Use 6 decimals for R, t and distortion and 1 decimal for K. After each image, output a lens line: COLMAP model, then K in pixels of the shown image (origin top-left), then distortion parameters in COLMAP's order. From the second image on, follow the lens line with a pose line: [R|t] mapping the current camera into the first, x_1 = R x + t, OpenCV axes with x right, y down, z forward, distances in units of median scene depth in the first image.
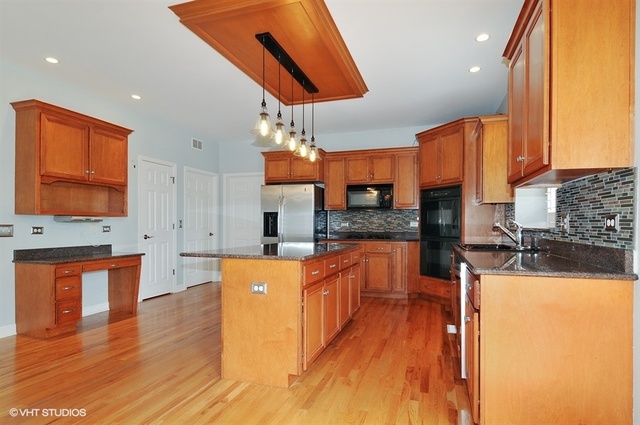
lens RADIAL K [[342.0, 0, 320.9], [0, 342.0, 224.8], [0, 0, 1]] dist [0.000388, -0.000119]
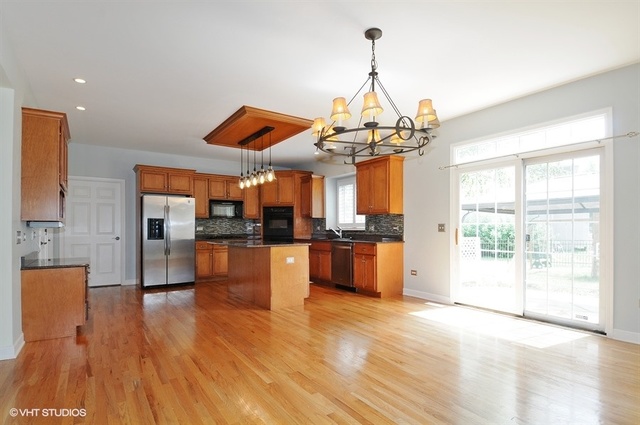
lens RADIAL K [[342.0, 0, 320.9], [0, 342.0, 224.8], [0, 0, 1]] dist [0.000388, -0.000119]
pose [[0.614379, 0.003132, 0.789005, -0.753569], [0.003845, 0.999968, -0.006964, -0.005913], [-0.789002, 0.007312, 0.614347, -0.179013]]
